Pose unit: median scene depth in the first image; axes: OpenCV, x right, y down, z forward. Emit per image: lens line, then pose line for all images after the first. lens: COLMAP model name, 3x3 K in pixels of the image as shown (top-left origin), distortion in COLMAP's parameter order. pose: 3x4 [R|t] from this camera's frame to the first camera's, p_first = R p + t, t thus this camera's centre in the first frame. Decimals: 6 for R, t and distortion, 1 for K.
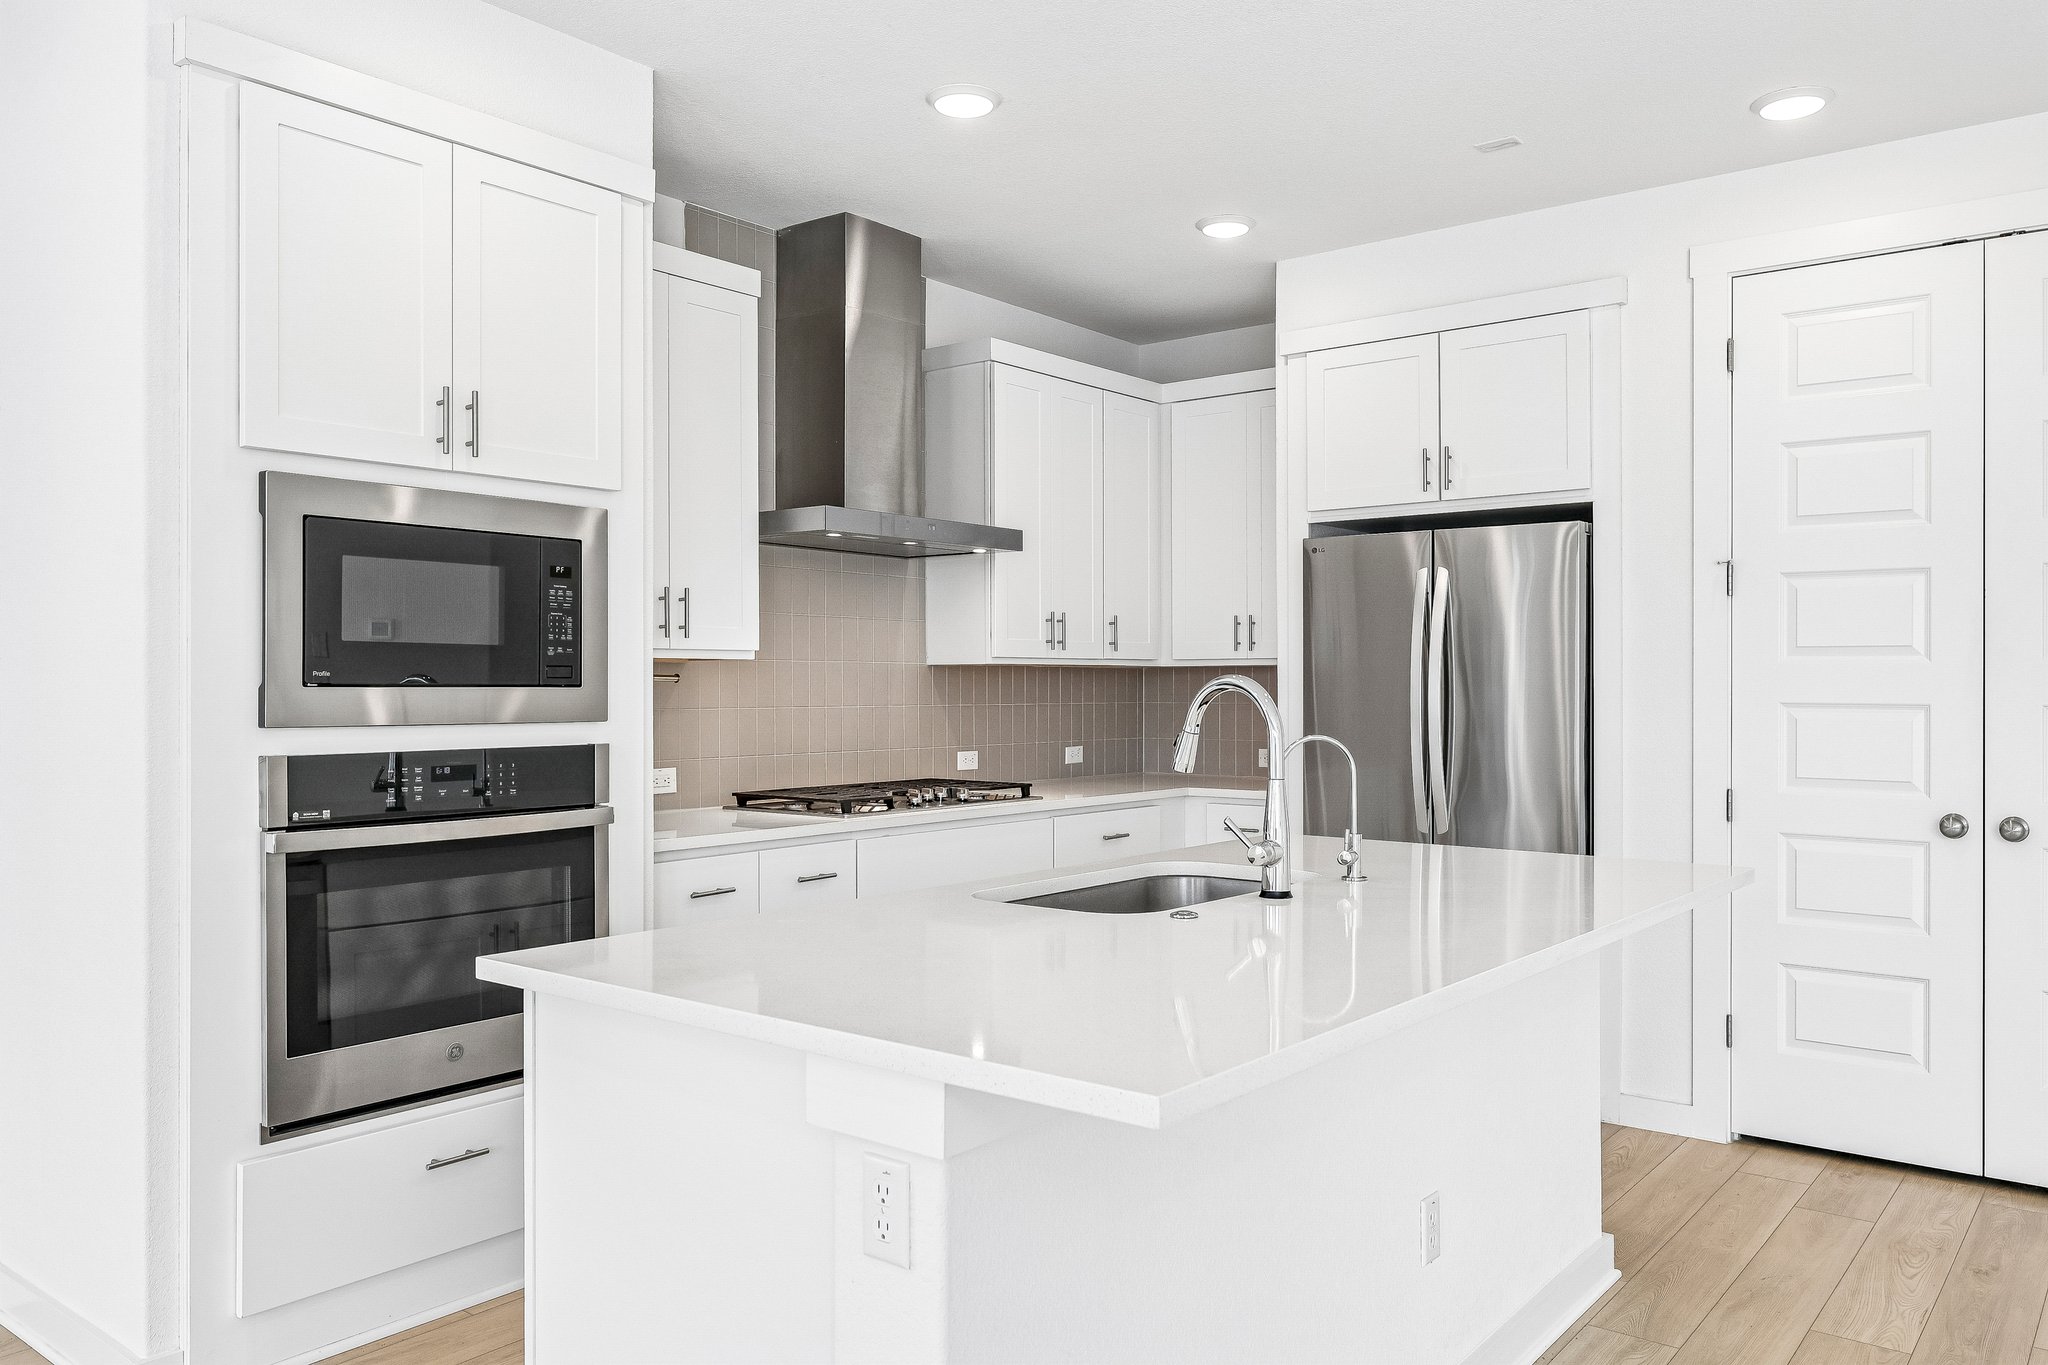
lens RADIAL K [[1503.8, 0, 1052.1], [0, 1503.8, 680.6], [0, 0, 1]] dist [-0.006961, 0.001333]
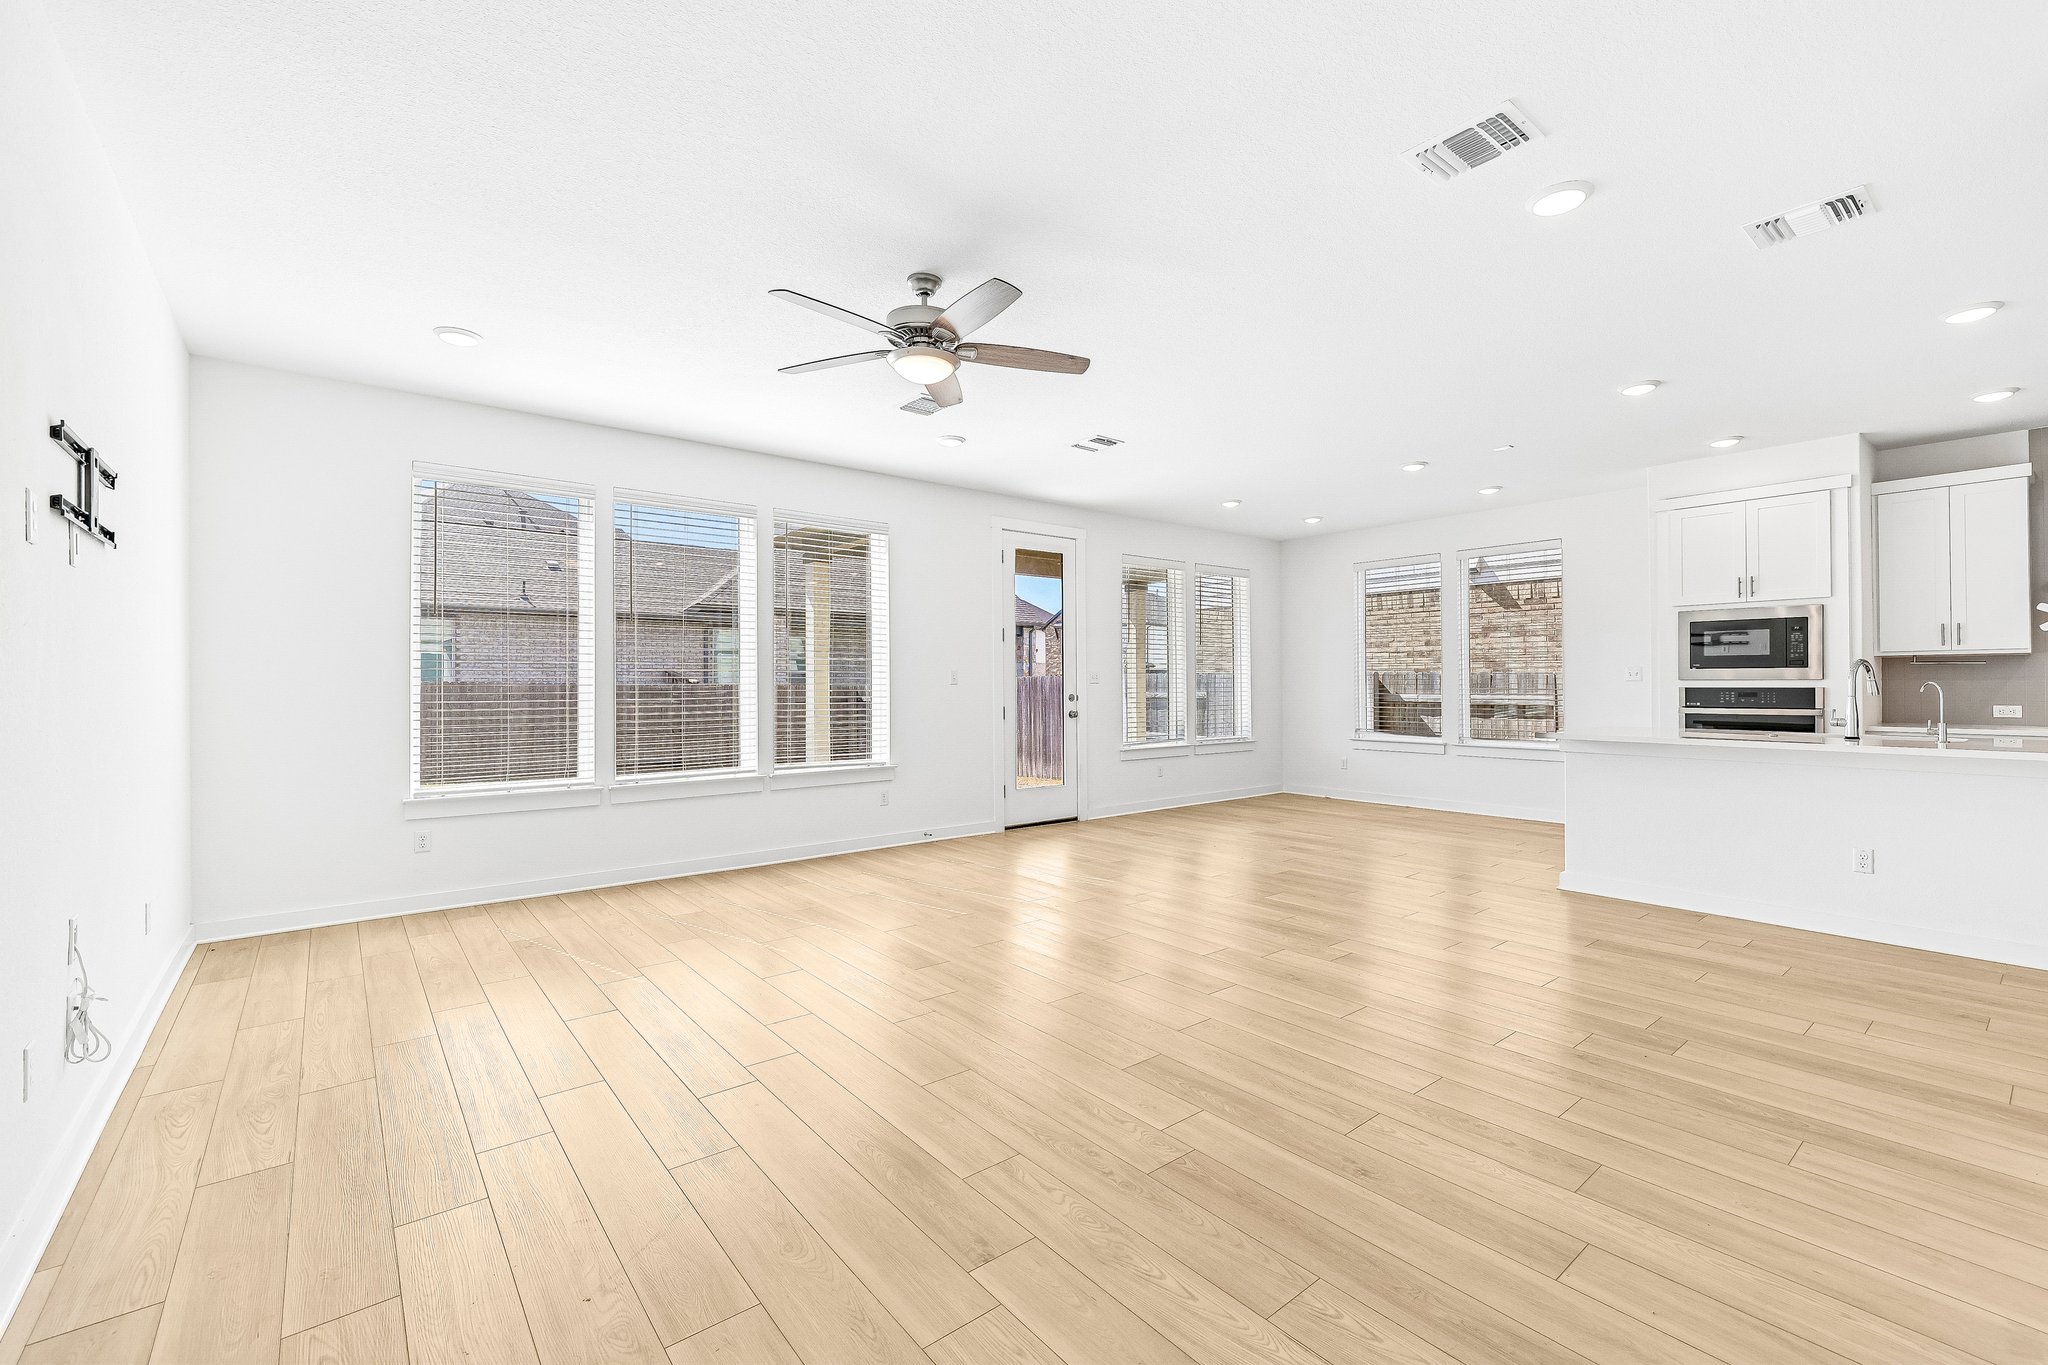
lens RADIAL K [[873.8, 0, 1017.7], [0, 873.8, 678.0], [0, 0, 1]] dist [0.000137, 0.000114]
pose [[-0.228438, -0.006640, -0.973536, 1.380969], [0.005581, 0.999951, -0.008129, 0.024439], [0.973543, -0.007290, -0.228390, -0.081959]]
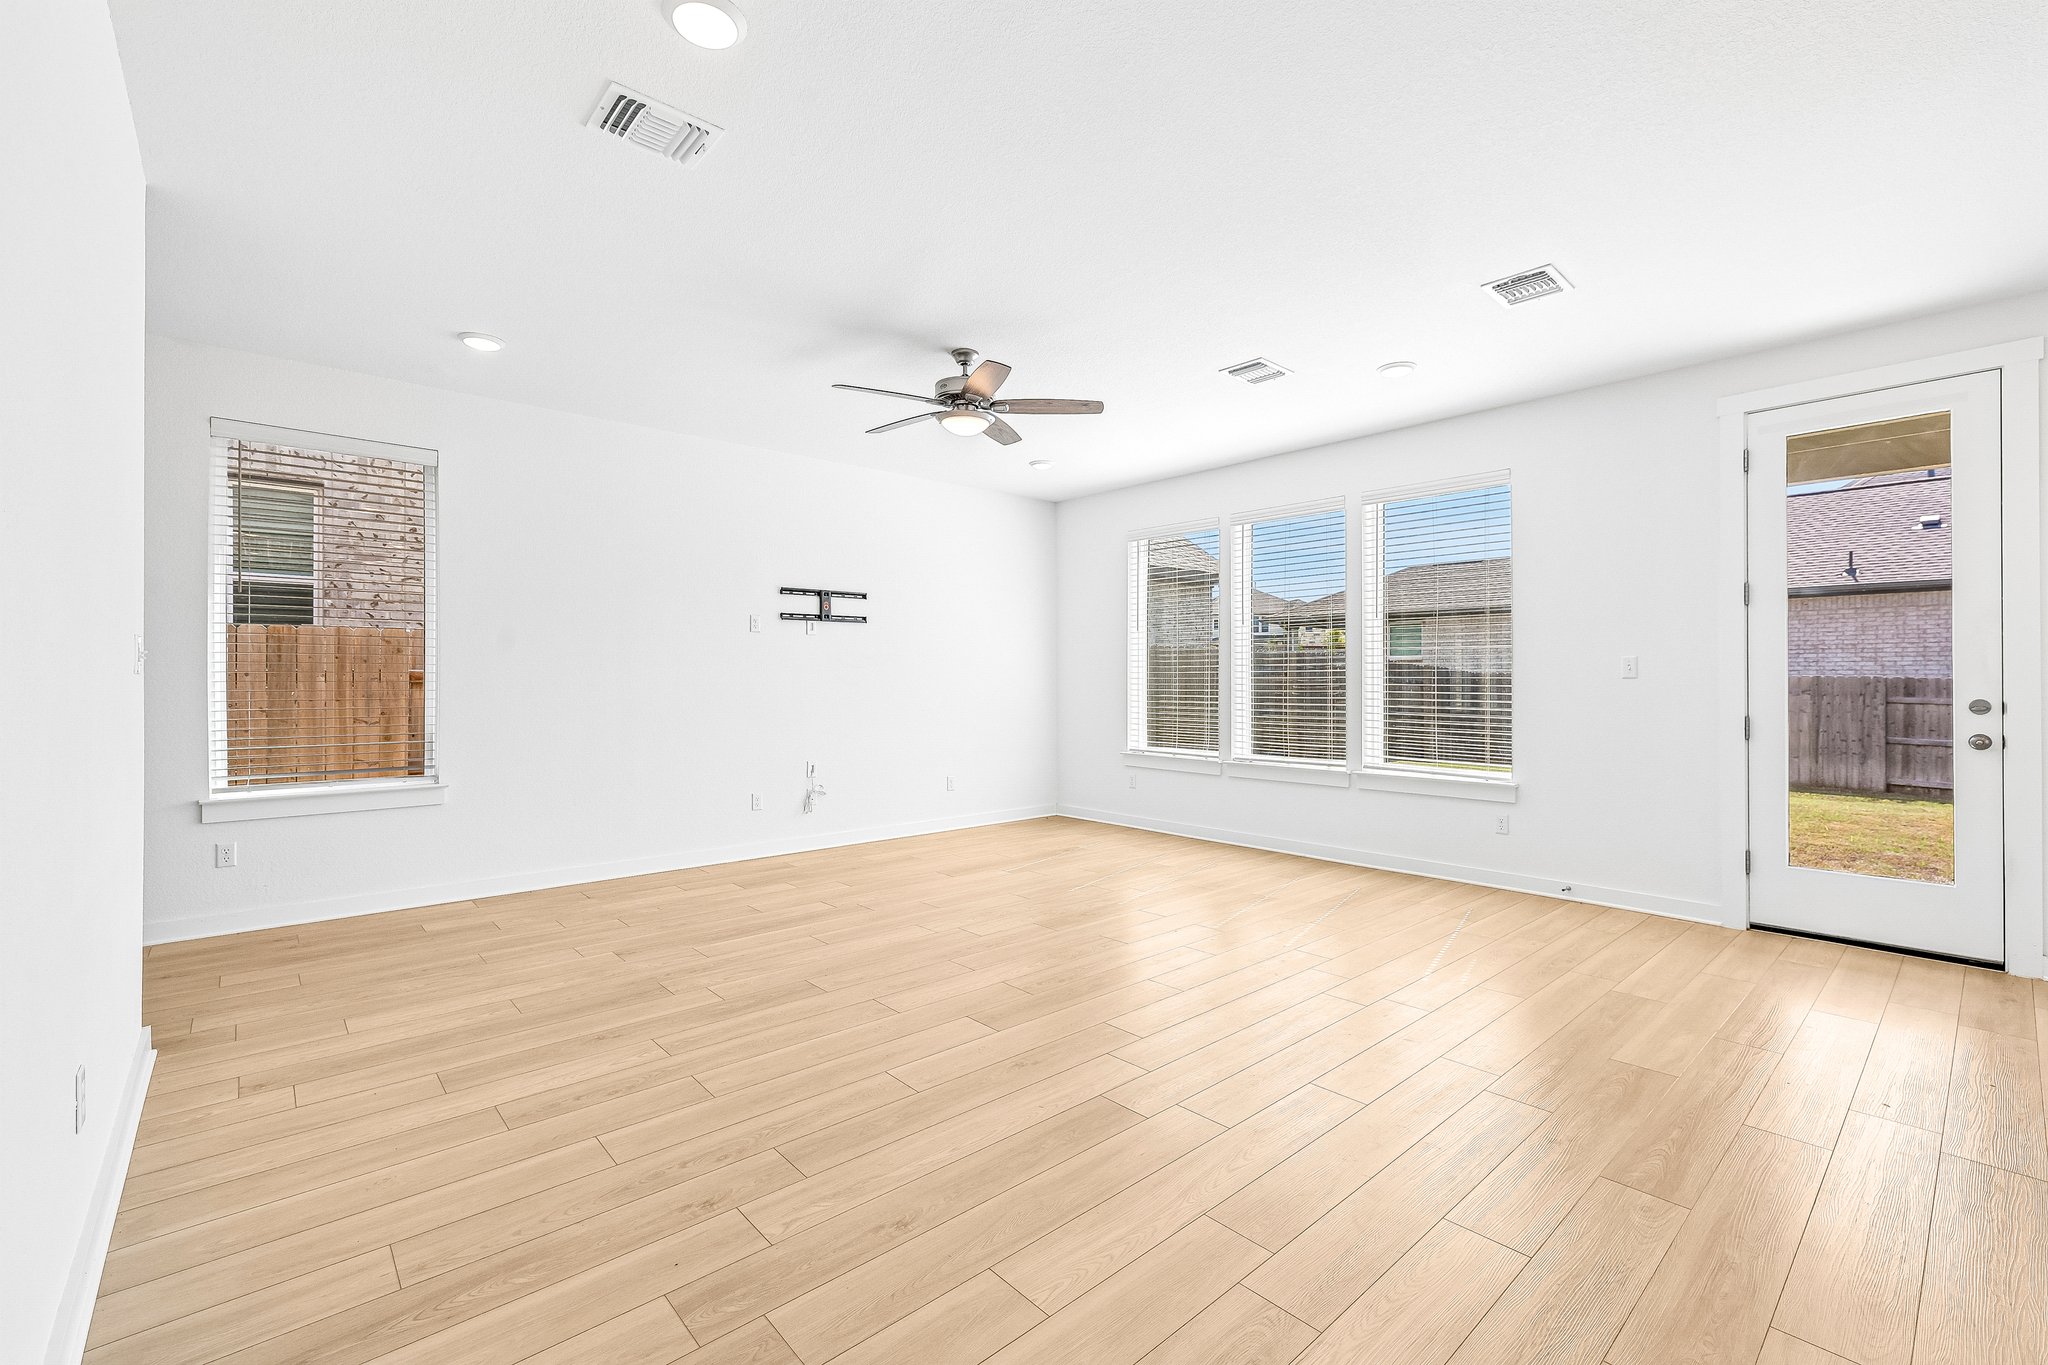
lens RADIAL K [[873.8, 0, 1026.9], [0, 873.8, 679.2], [0, 0, 1]] dist [0.000137, 0.000114]
pose [[-0.983015, -0.000917, 0.183524, 0.319737], [-0.001608, 0.999992, -0.003617, 0.028401], [-0.183520, -0.003850, -0.983008, 0.655205]]
